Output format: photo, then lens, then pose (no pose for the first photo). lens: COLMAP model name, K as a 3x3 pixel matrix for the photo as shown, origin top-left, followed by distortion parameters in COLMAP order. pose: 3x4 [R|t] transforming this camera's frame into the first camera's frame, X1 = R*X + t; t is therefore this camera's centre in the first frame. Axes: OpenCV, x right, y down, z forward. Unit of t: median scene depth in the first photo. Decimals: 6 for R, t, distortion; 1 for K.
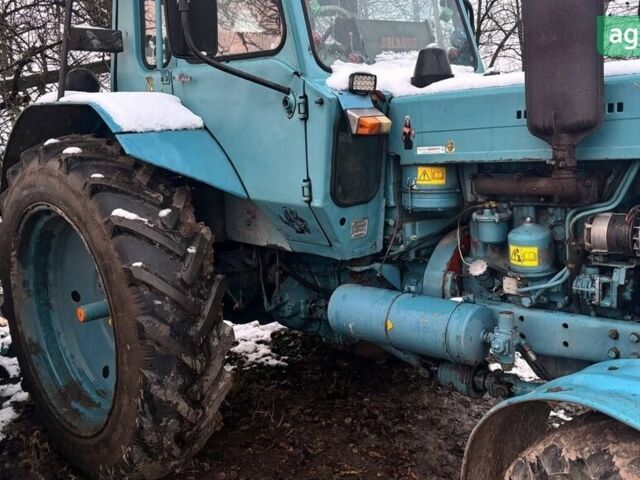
lens RADIAL K [[594.4, 0, 335.7], [0, 594.4, 239.5], [0, 0, 1]] dist [0.143697, -0.336611]
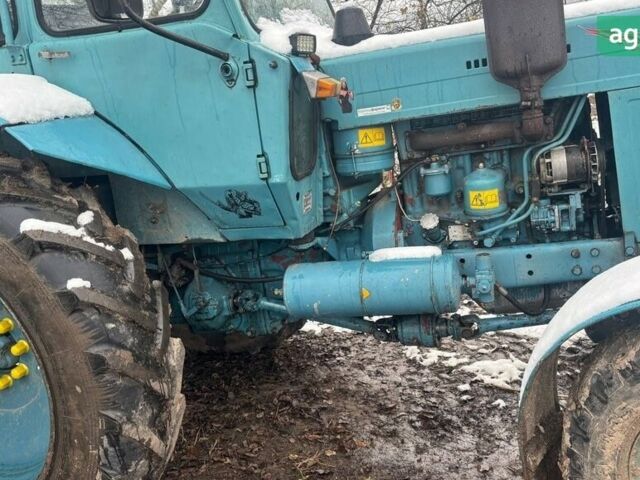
lens RADIAL K [[594.4, 0, 335.7], [0, 594.4, 239.5], [0, 0, 1]] dist [0.143697, -0.336611]
pose [[0.900137, -0.173536, 0.399547, -0.327342], [0.167158, 0.984607, 0.051057, -0.001124], [-0.402257, 0.020829, 0.915290, 0.127322]]
